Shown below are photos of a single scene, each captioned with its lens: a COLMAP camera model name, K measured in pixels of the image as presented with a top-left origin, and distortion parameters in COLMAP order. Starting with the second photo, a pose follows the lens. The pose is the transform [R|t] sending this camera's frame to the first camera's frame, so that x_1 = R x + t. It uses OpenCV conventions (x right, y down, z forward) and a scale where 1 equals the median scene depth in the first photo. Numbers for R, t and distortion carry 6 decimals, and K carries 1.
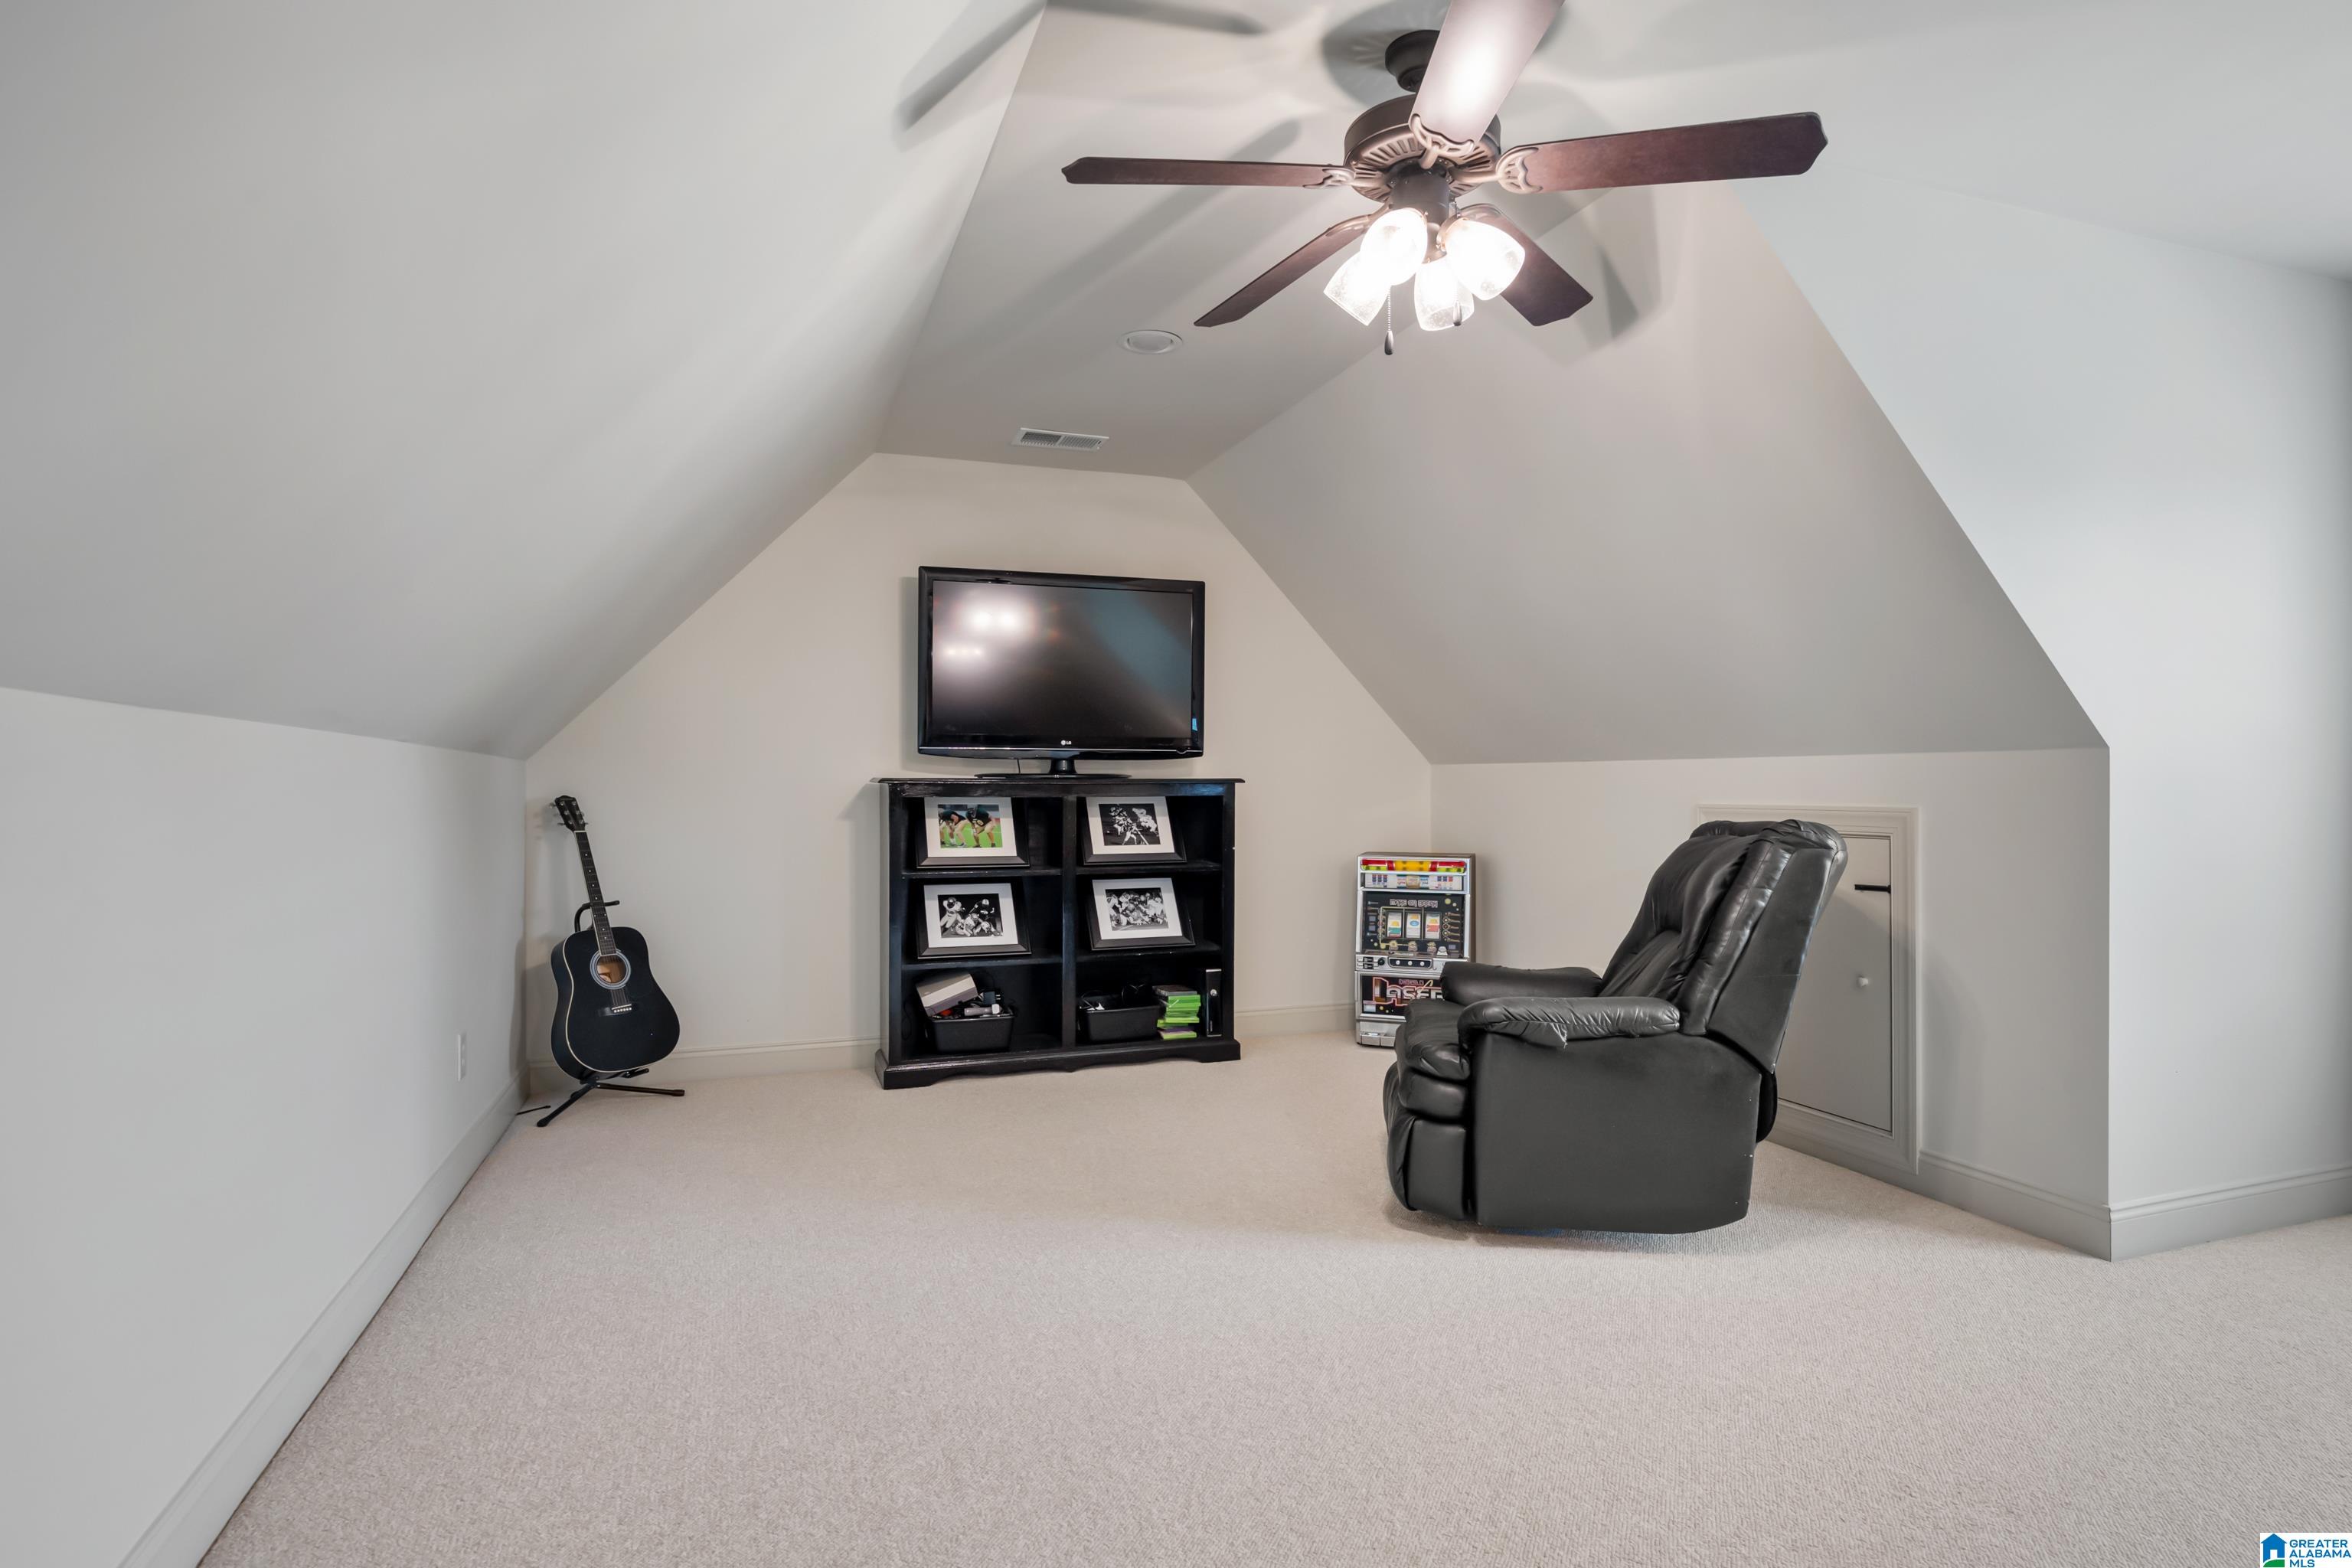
lens RADIAL K [[1219.4, 0, 1179.8], [0, 1219.4, 788.6], [0, 0, 1]] dist [-0.007176, 0.001719]
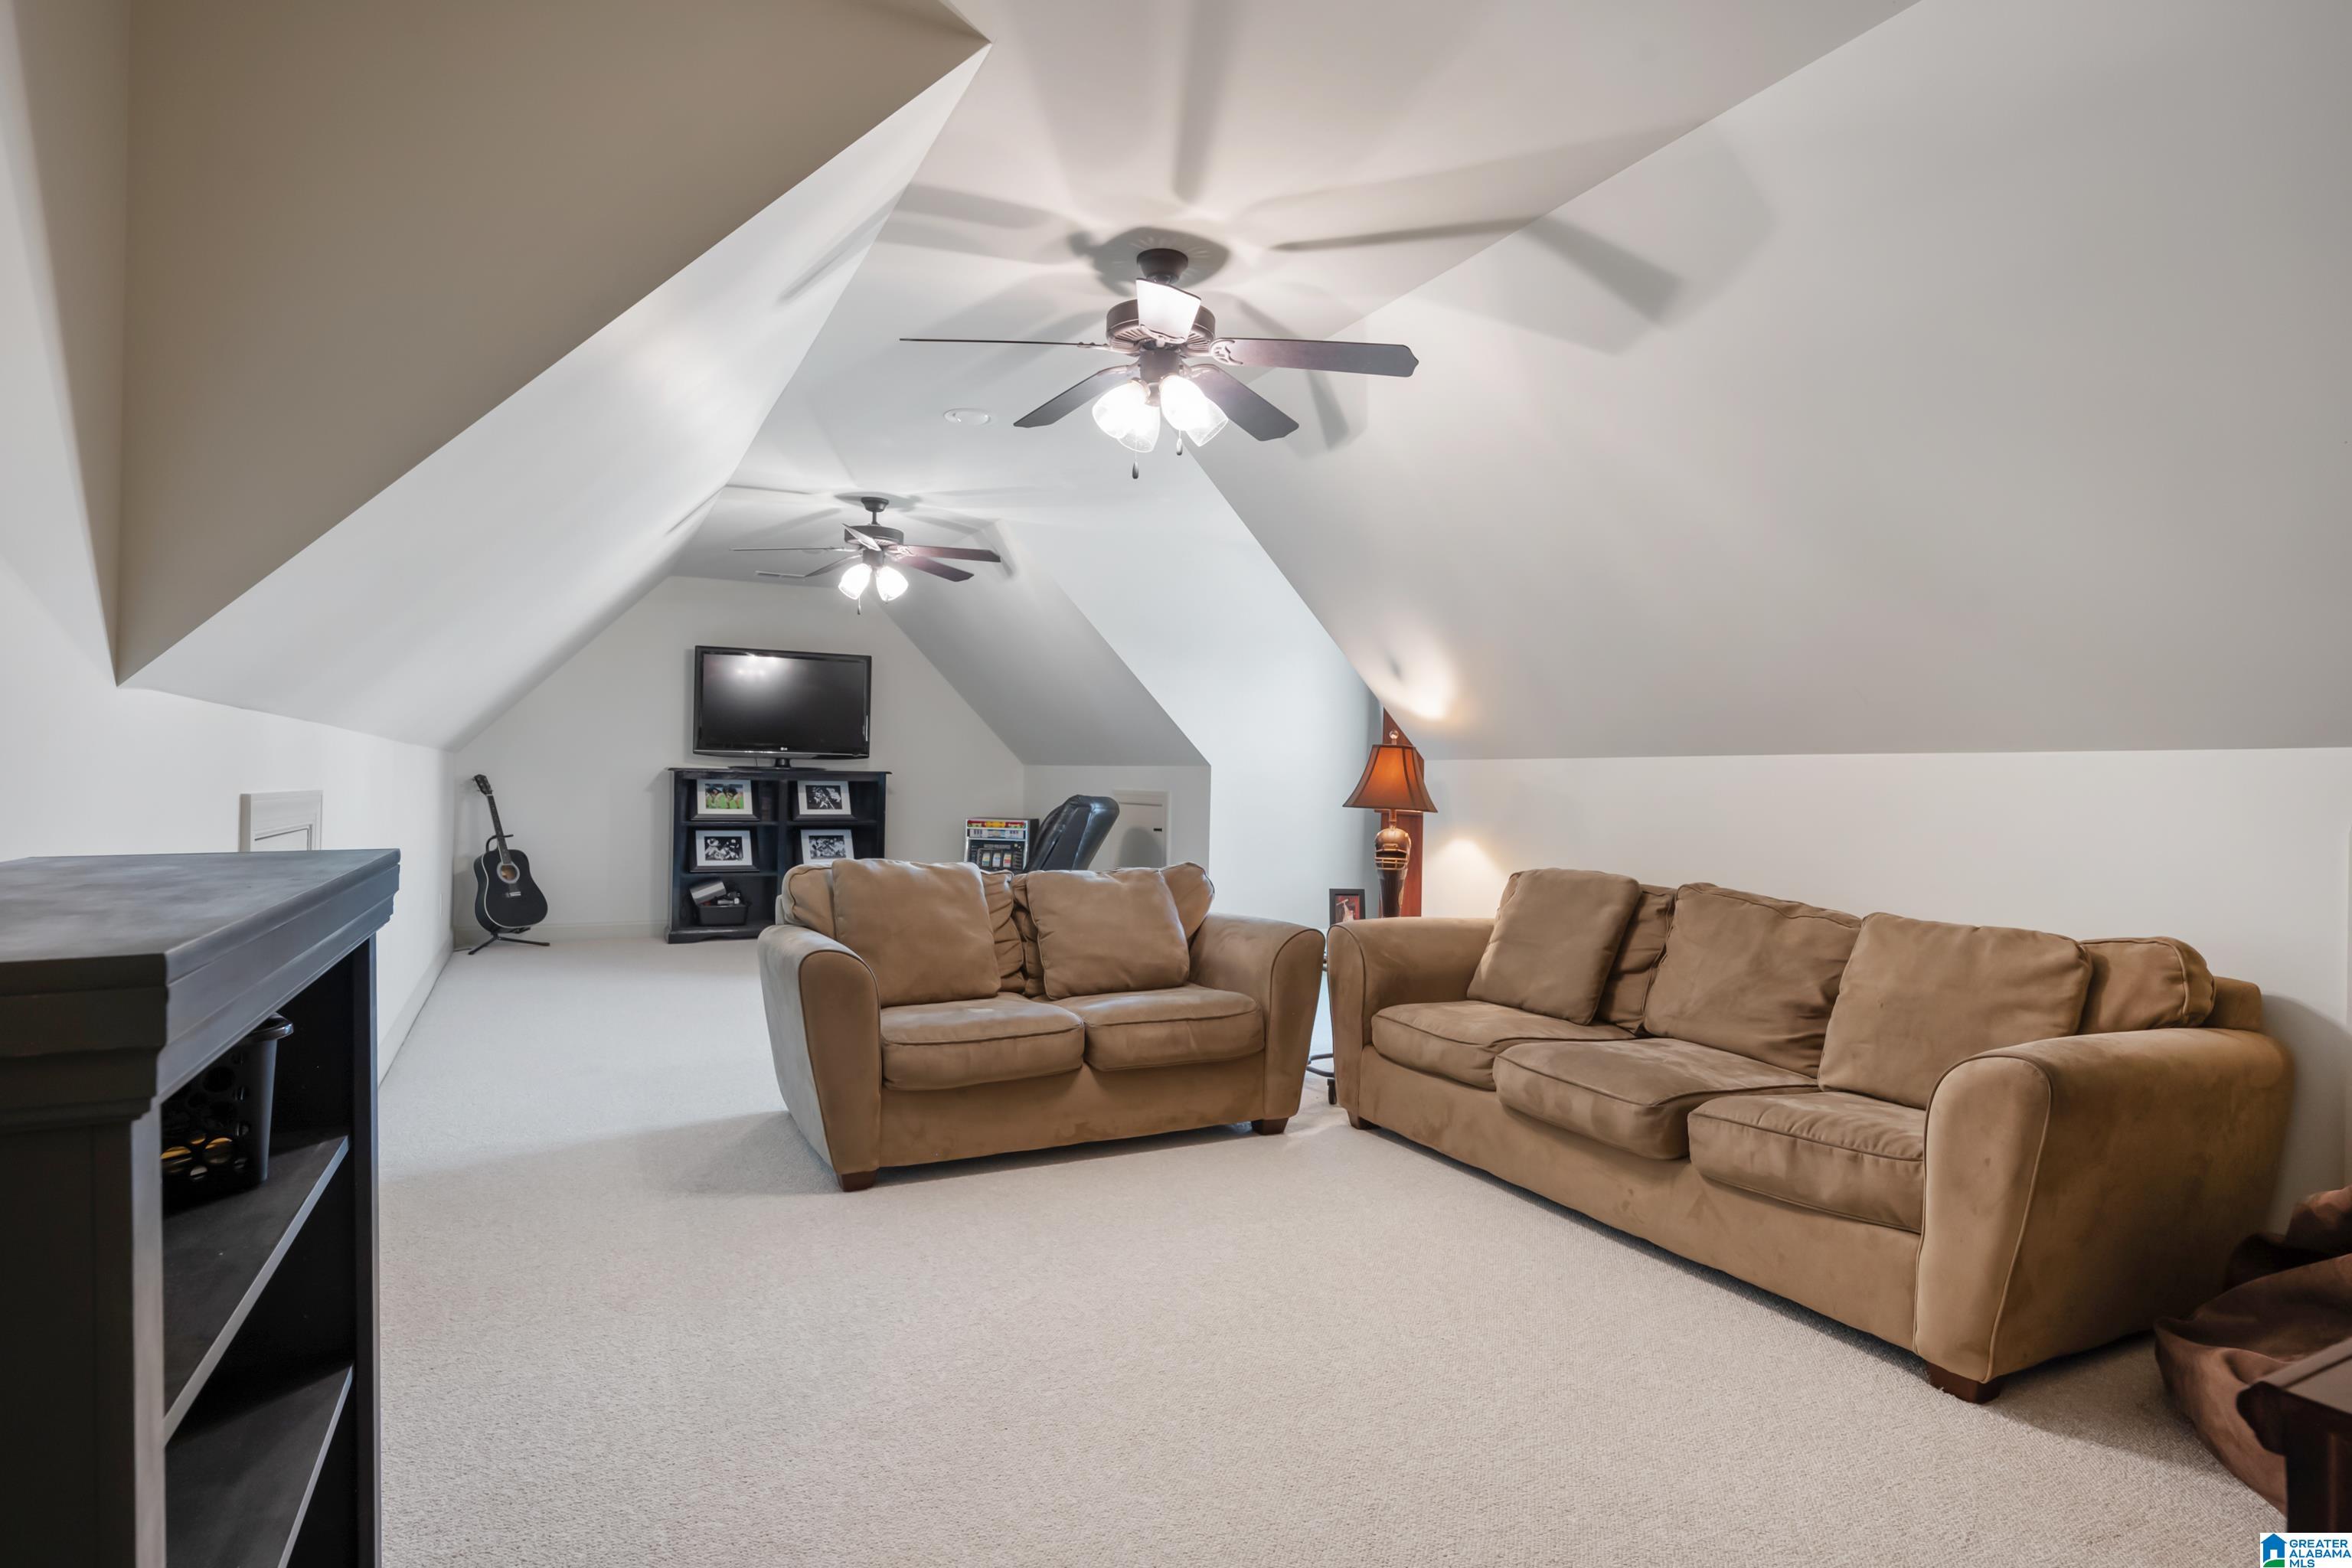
lens RADIAL K [[1219.4, 0, 1171.2], [0, 1219.4, 780.4], [0, 0, 1]] dist [-0.007176, 0.001719]
pose [[0.991524, 0.017977, 0.128673, 0.230635], [-0.018124, 0.999836, -0.000022, -0.003132], [-0.128652, -0.002310, 0.991687, -0.783147]]
